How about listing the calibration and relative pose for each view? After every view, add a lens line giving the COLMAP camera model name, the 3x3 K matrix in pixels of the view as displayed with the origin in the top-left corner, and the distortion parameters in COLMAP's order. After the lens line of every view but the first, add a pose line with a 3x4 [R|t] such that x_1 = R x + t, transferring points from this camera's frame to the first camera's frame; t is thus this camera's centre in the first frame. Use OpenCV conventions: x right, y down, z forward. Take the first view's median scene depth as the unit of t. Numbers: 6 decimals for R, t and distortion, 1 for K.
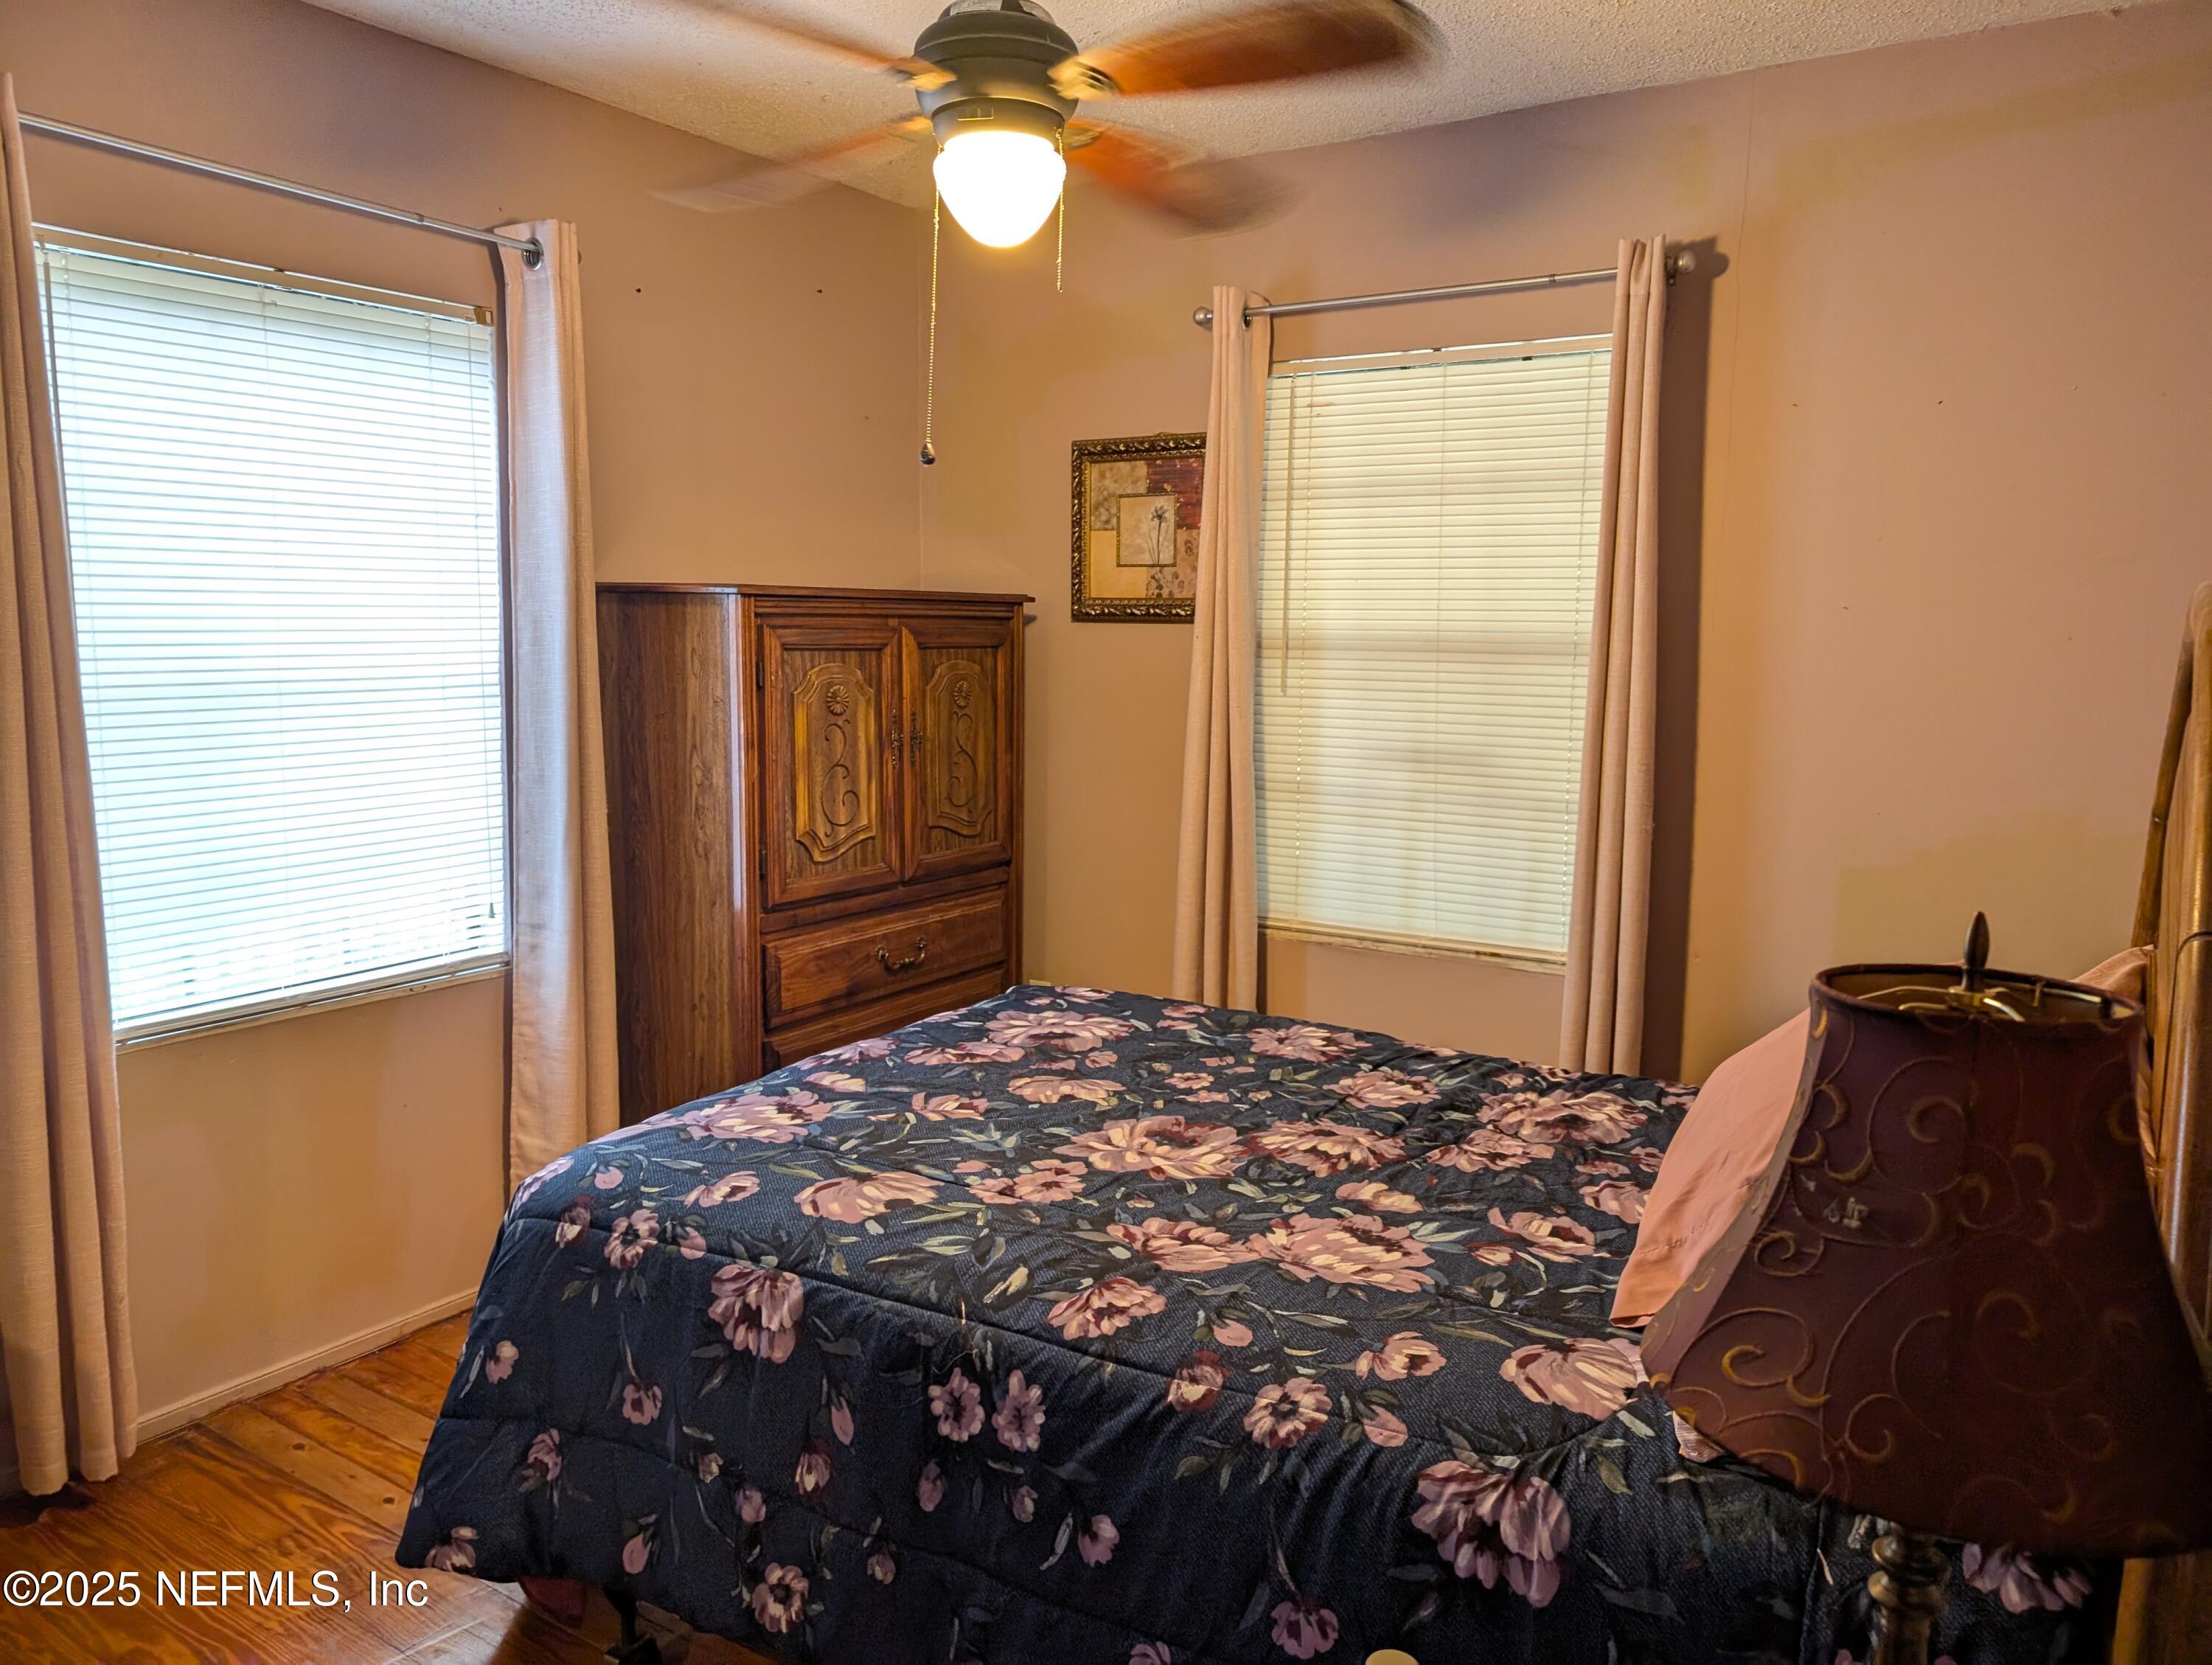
lens RADIAL K [[1588.0, 0, 1106.0], [0, 1588.0, 832.5], [0, 0, 1]] dist [0.013468, -0.010450]
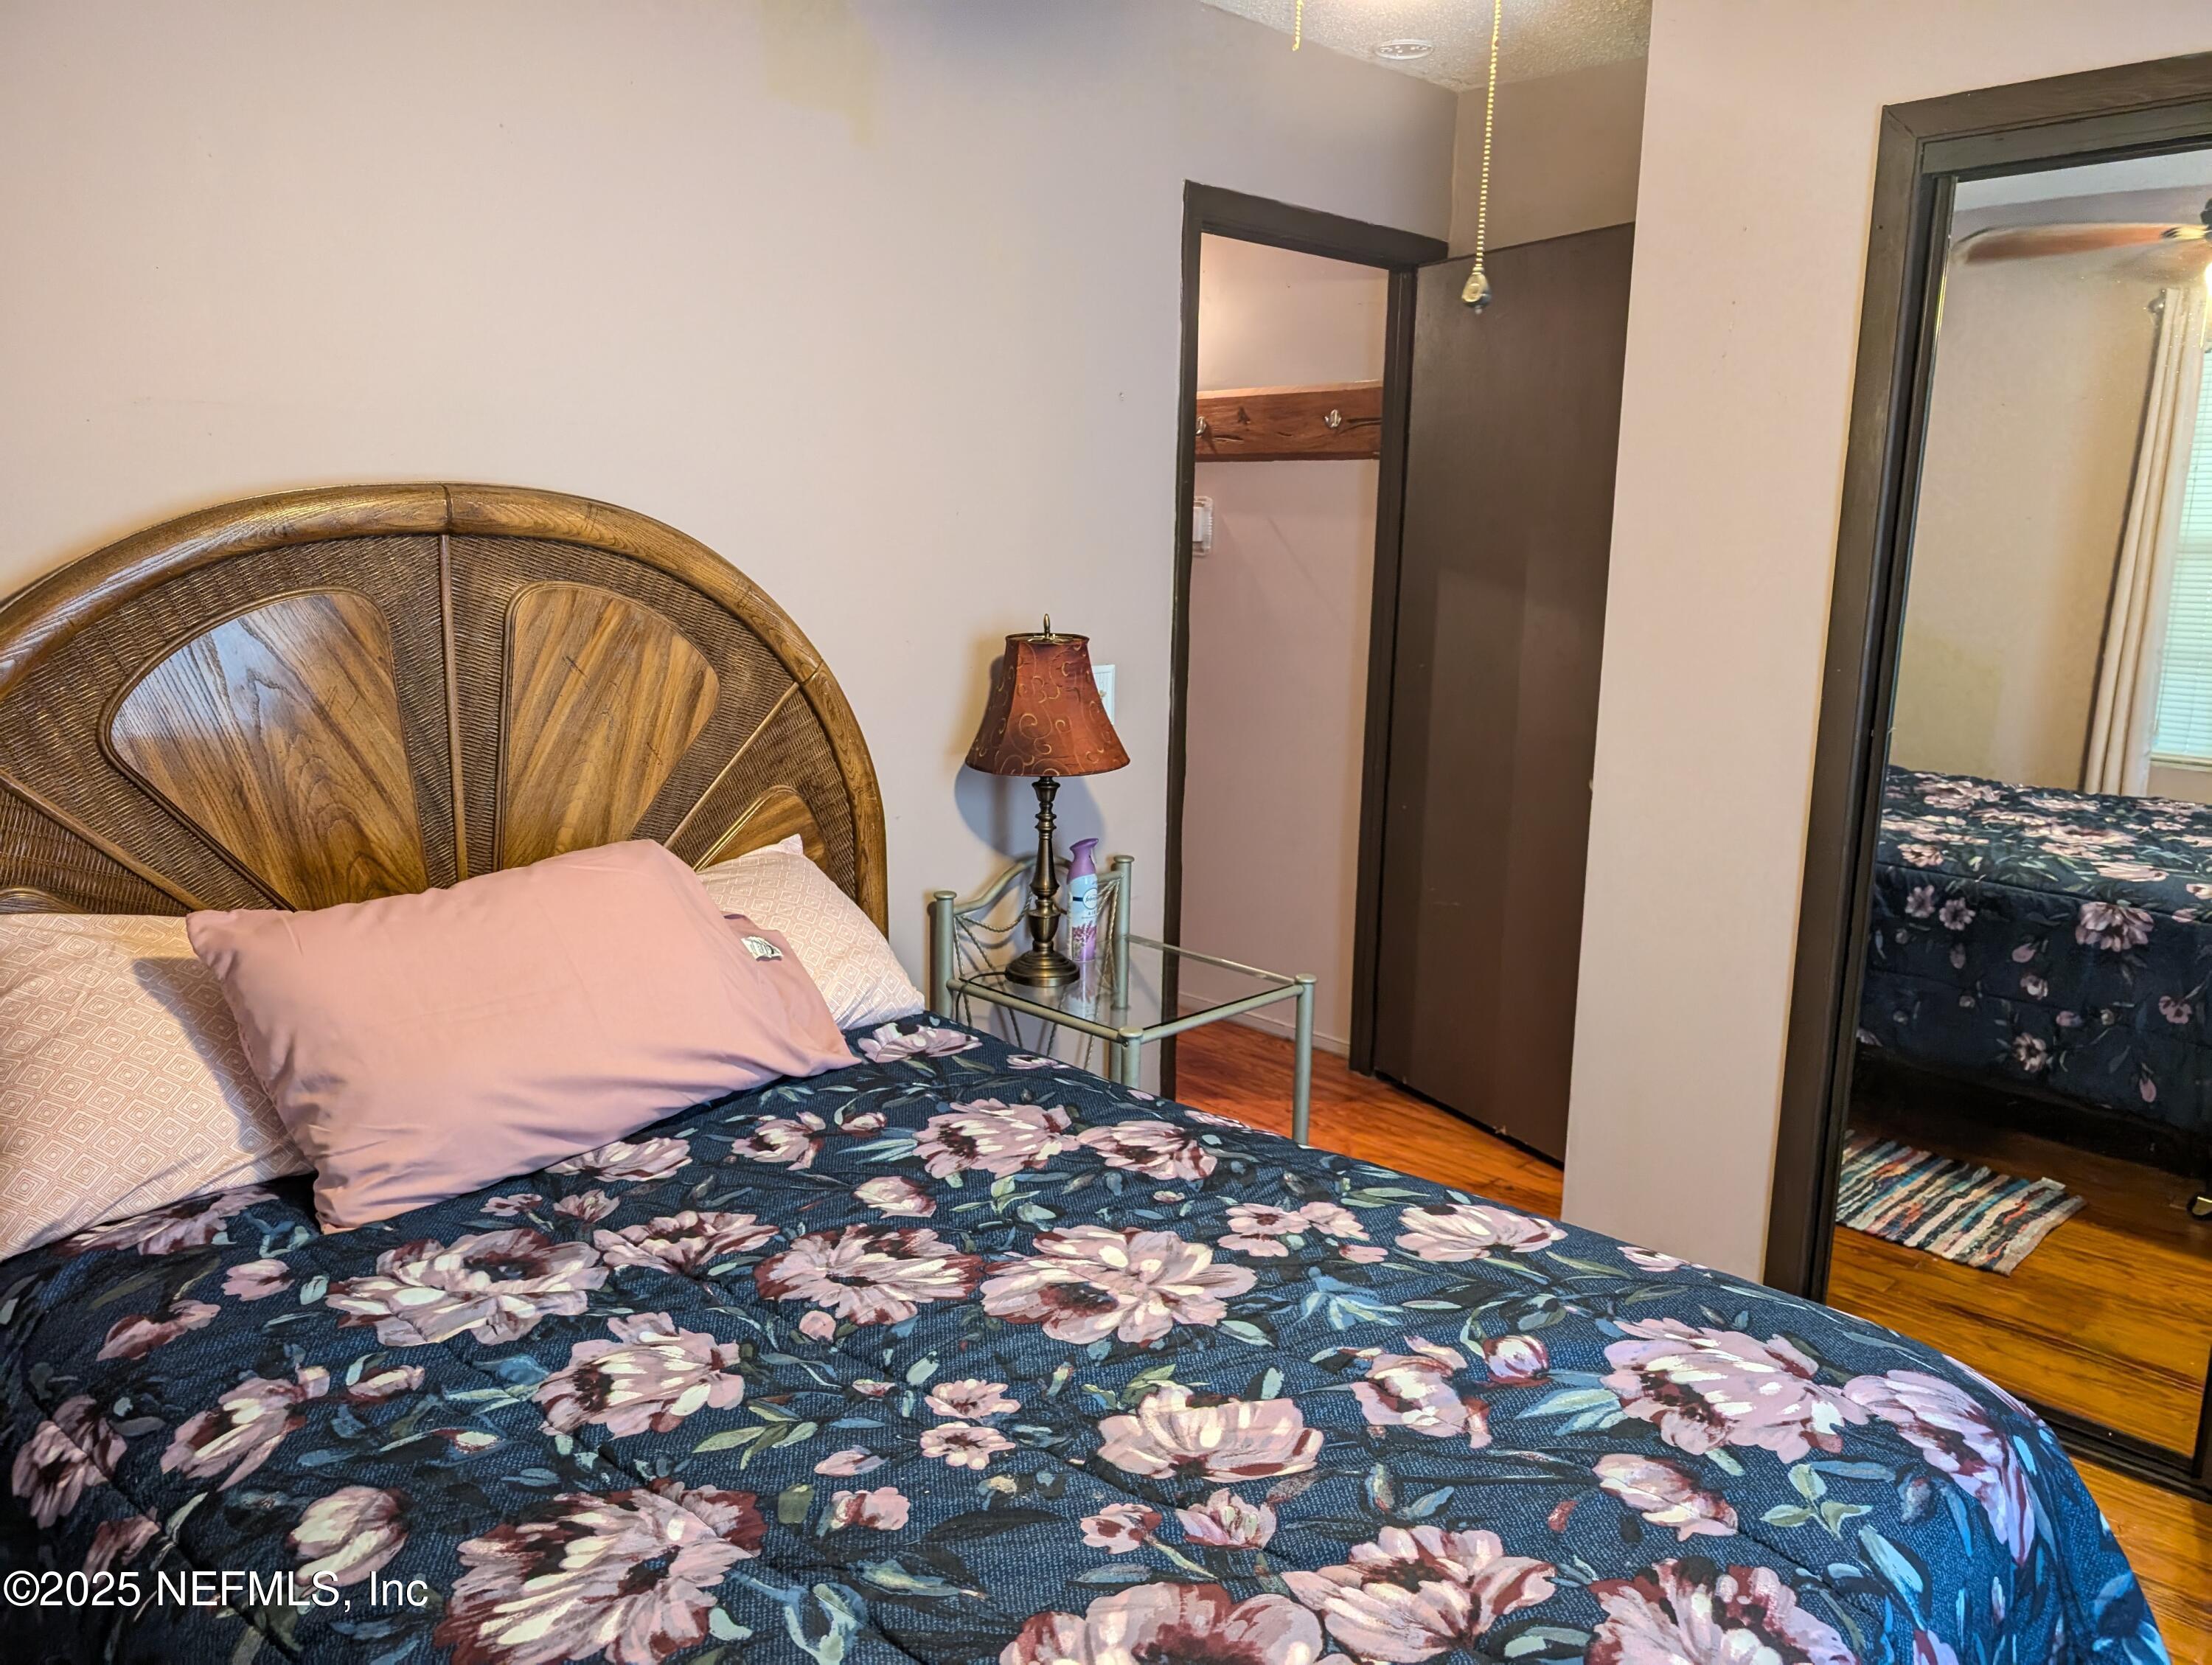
lens RADIAL K [[1588.0, 0, 1106.0], [0, 1588.0, 832.5], [0, 0, 1]] dist [0.013468, -0.010450]
pose [[-0.981763, -0.068802, 0.177222, -0.083194], [-0.007540, 0.945571, 0.325328, -0.240030], [-0.189959, 0.318059, -0.928846, 1.669252]]
